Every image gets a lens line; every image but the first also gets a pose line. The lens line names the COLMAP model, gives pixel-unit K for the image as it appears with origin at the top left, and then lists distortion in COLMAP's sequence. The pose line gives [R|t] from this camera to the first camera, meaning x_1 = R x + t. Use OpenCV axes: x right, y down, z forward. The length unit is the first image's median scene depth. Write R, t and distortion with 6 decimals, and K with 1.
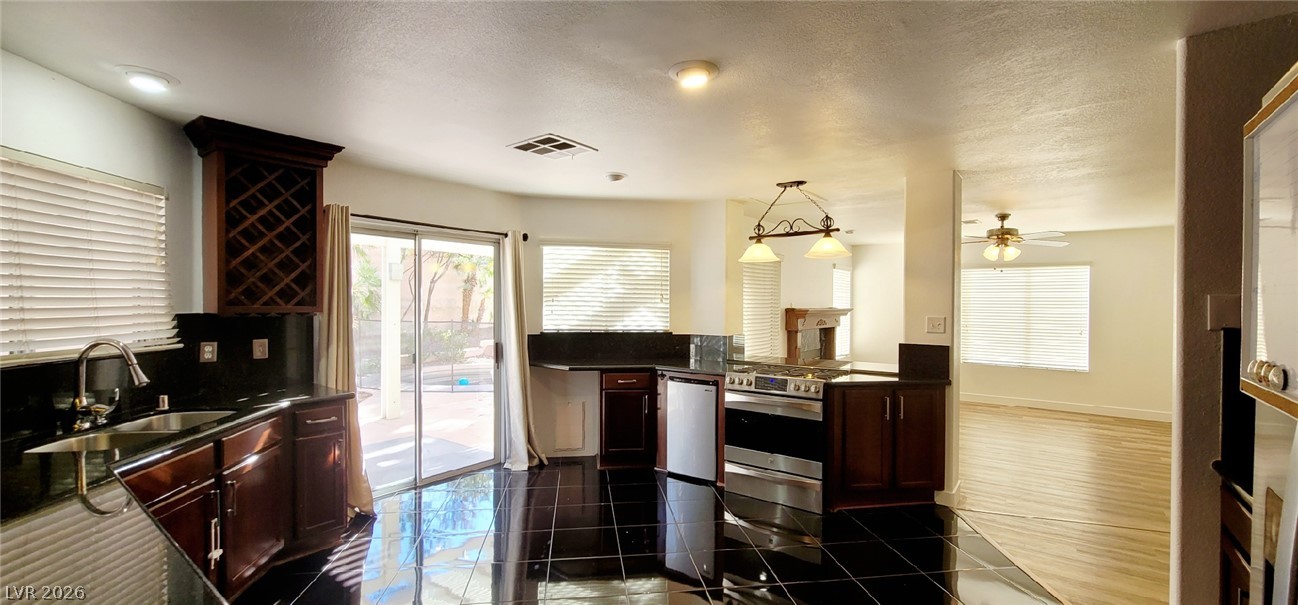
lens RADIAL K [[530.8, 0, 650.1], [0, 530.8, 306.5], [0, 0, 1]] dist [-0.008212, 0.000256]
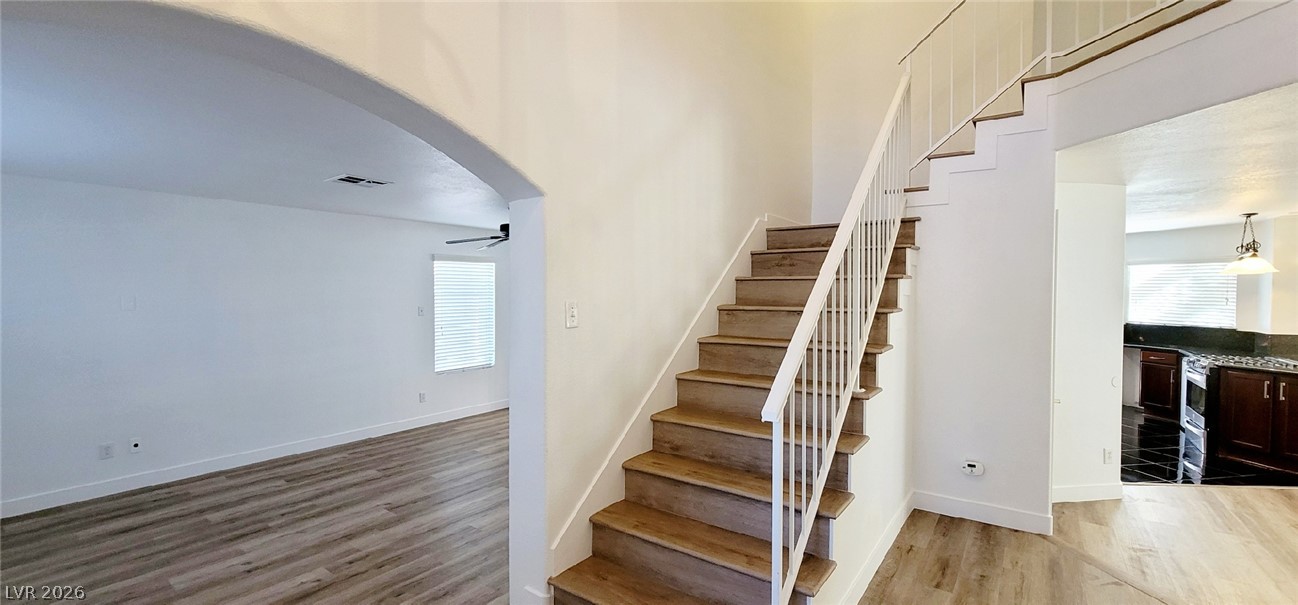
lens RADIAL K [[530.8, 0, 650.1], [0, 530.8, 306.5], [0, 0, 1]] dist [-0.008212, 0.000256]
pose [[0.039621, 0.018546, -0.999043, 1.260128], [-0.007219, 0.999807, 0.018274, -0.016913], [0.999189, 0.006488, 0.039747, -0.430897]]
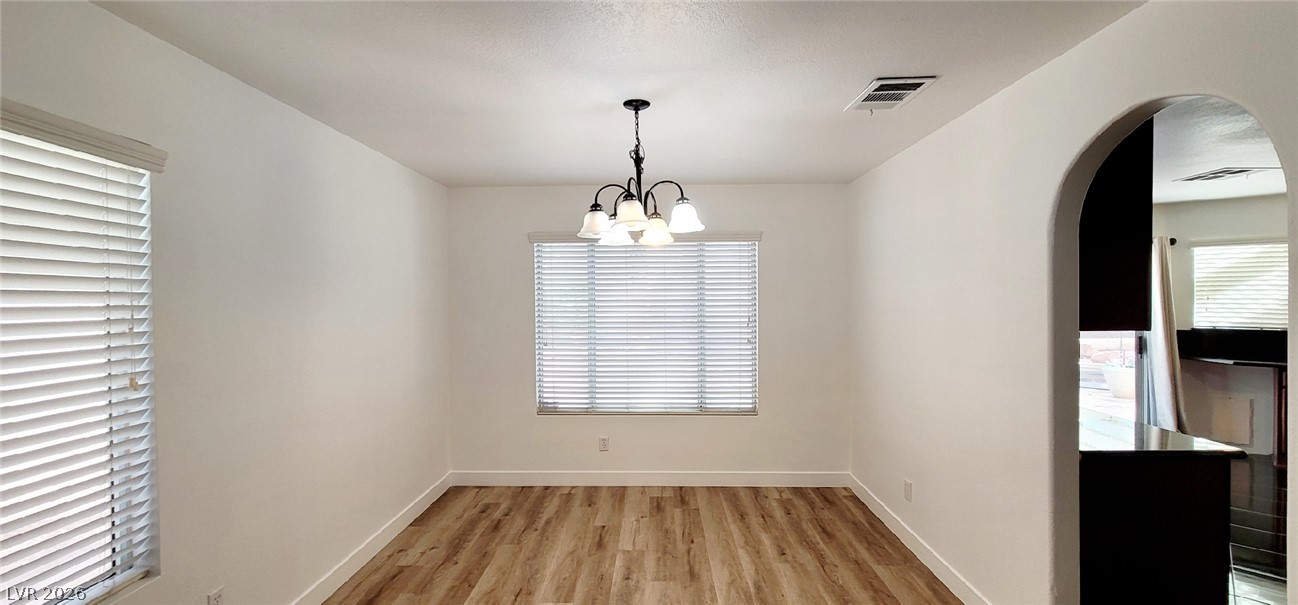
lens RADIAL K [[548.2, 0, 649.0], [0, 548.2, 302.5], [0, 0, 1]] dist [0.001294, 0.000166]
pose [[0.610328, -0.002838, -0.792144, 0.003924], [0.000443, 0.999995, -0.003242, -0.000690], [0.792149, 0.001627, 0.610326, -0.547819]]
